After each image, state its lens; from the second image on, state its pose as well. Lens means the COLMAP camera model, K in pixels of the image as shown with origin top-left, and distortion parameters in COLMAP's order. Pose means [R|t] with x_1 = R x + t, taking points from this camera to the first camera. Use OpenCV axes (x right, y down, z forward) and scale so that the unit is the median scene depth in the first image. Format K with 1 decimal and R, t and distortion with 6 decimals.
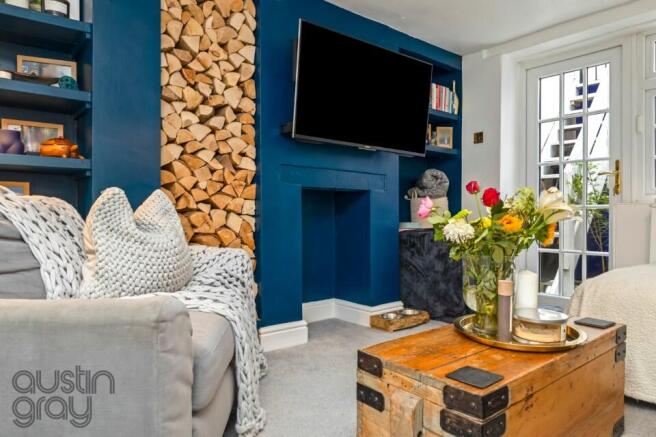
lens RADIAL K [[439.6, 0, 324.5], [0, 439.6, 216.8], [0, 0, 1]] dist [0.008047, 0.000535]
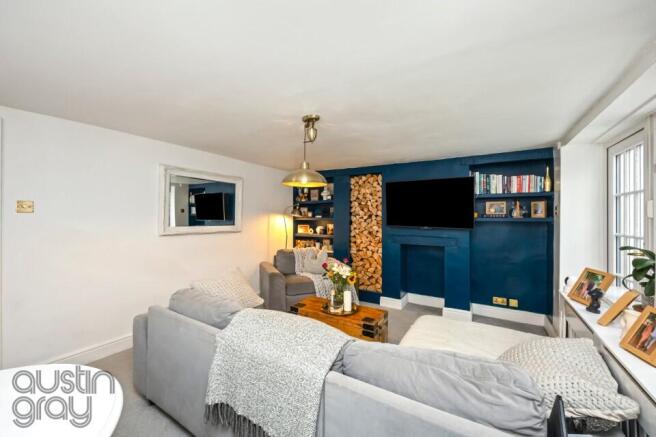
lens RADIAL K [[257.7, 0, 322.0], [0, 257.7, 215.1], [0, 0, 1]] dist [0.000518, -0.000075]
pose [[0.315218, -0.007303, -0.948991, 1.300782], [-0.001356, 0.999966, -0.008146, -0.241300], [0.949018, 0.003855, 0.315197, 0.161368]]
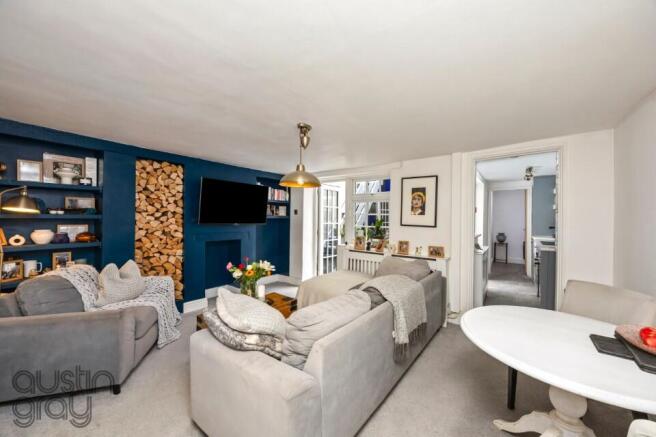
lens RADIAL K [[257.7, 0, 330.1], [0, 257.7, 218.2], [0, 0, 1]] dist [0.000518, -0.000075]
pose [[0.971586, 0.008297, 0.236540, 0.308878], [-0.009582, 0.999945, 0.004282, -0.235442], [-0.236491, -0.006427, 0.971612, -0.587259]]
